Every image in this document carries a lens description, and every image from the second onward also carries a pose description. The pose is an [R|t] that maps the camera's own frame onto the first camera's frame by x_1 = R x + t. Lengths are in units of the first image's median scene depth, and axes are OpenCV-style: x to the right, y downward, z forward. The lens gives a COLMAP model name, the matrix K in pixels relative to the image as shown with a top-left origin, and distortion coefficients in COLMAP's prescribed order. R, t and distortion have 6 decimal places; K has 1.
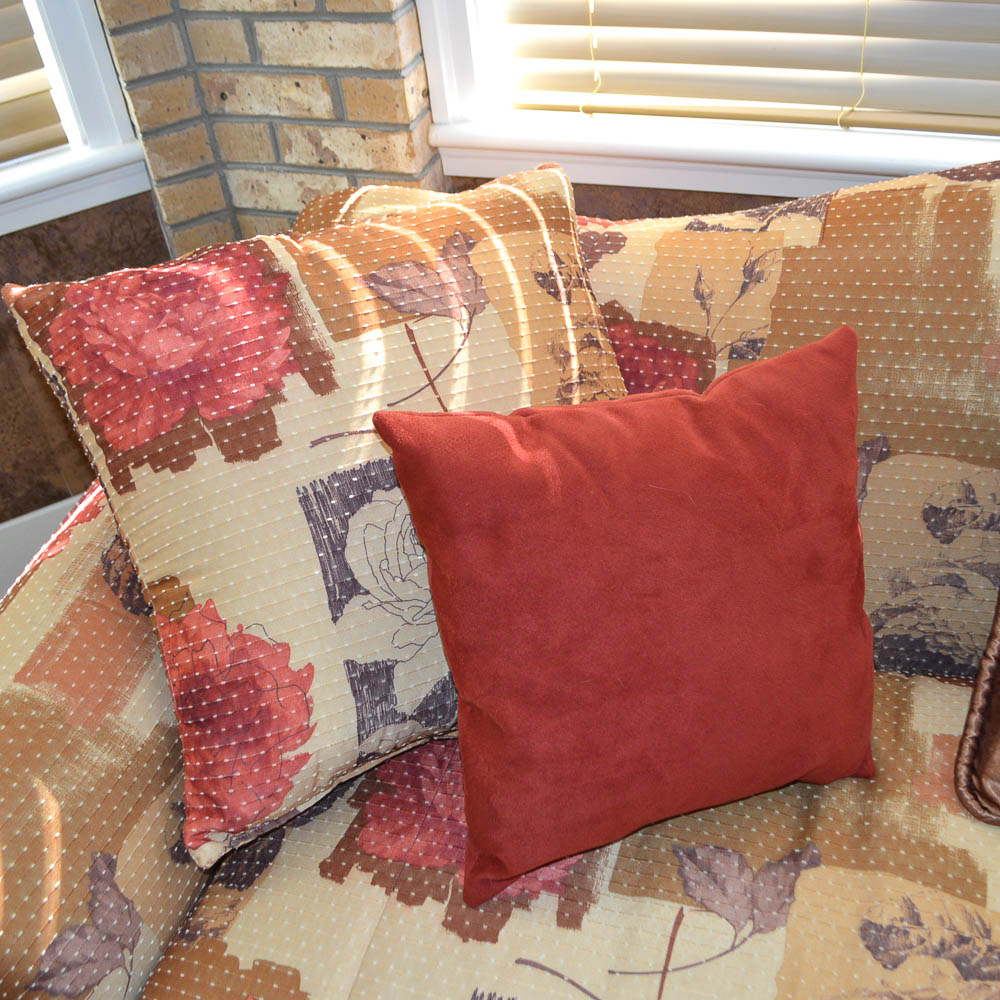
lens RADIAL K [[1238.1, 0, 528.8], [0, 1238.1, 534.0], [0, 0, 1]] dist [-0.070503, -0.031998]
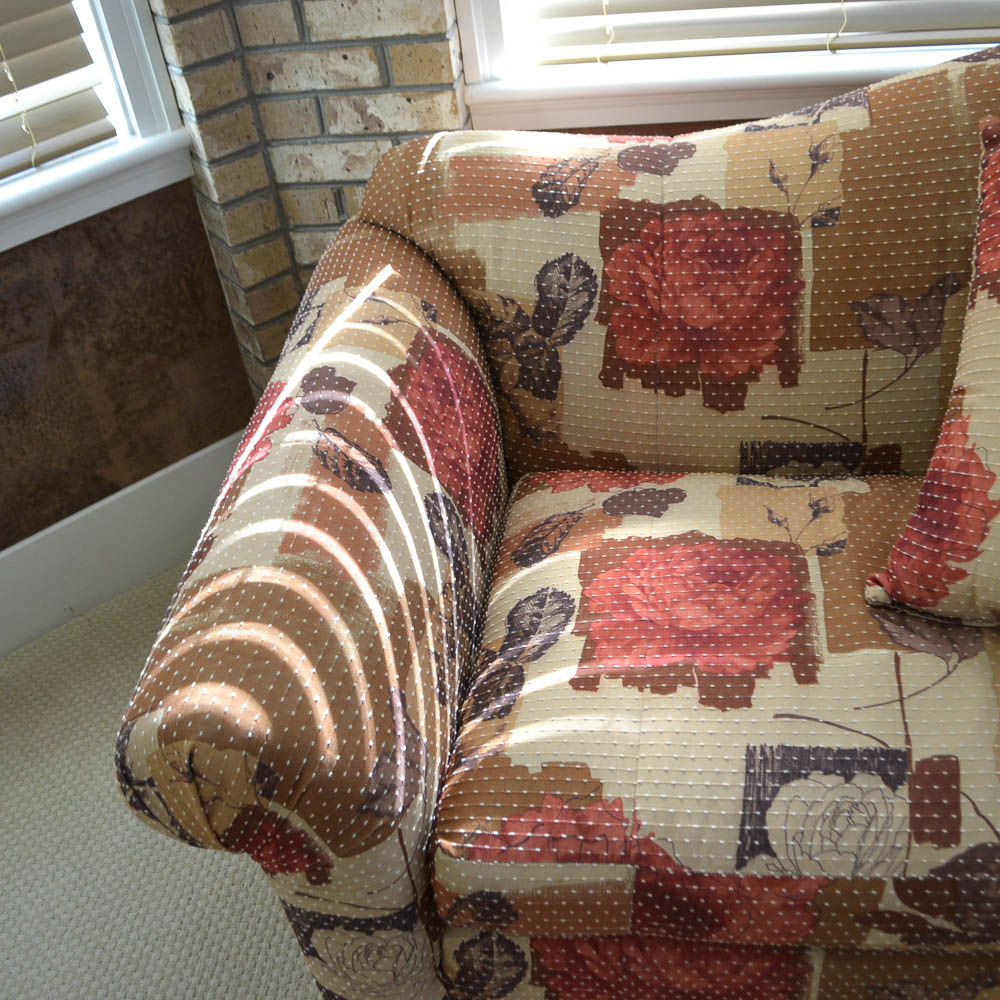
lens RADIAL K [[1238.1, 0, 528.8], [0, 1238.1, 534.0], [0, 0, 1]] dist [-0.070503, -0.031998]
pose [[0.981247, -0.135646, 0.136944, -0.234564], [0.141396, 0.989399, -0.033125, 0.114384], [-0.130999, 0.051867, 0.990025, -0.083701]]
